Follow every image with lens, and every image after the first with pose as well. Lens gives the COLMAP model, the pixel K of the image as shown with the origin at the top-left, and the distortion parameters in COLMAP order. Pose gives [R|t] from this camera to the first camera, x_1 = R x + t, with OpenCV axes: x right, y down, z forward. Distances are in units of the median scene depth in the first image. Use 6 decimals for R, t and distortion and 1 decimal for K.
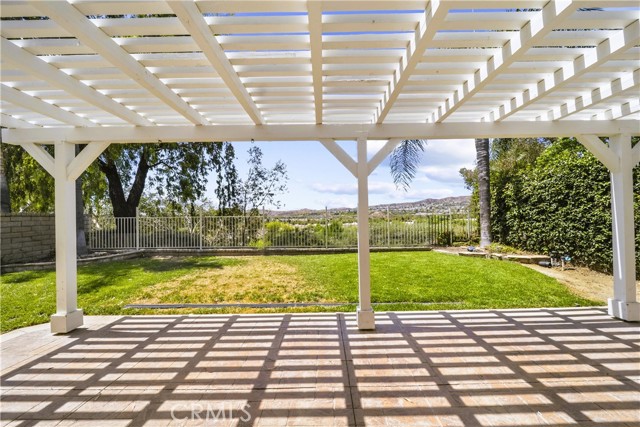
lens RADIAL K [[226.4, 0, 322.9], [0, 226.4, 218.7], [0, 0, 1]] dist [-0.001705, -0.000742]
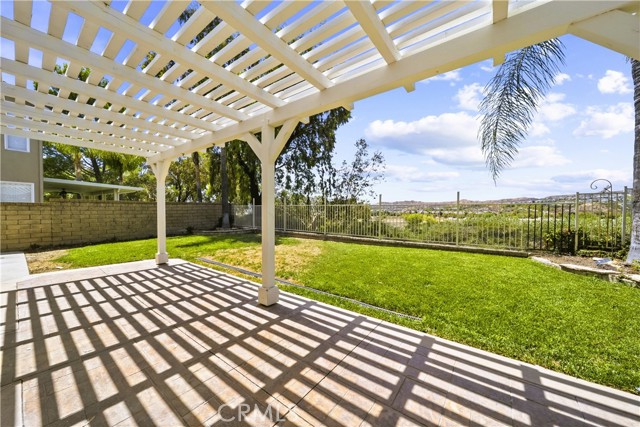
lens RADIAL K [[226.4, 0, 319.7], [0, 226.4, 211.4], [0, 0, 1]] dist [-0.001705, -0.000742]
pose [[0.802731, 0.021458, -0.595955, 0.919781], [-0.018196, 0.999768, 0.011488, 0.023984], [0.596064, 0.001622, 0.802935, 0.258110]]
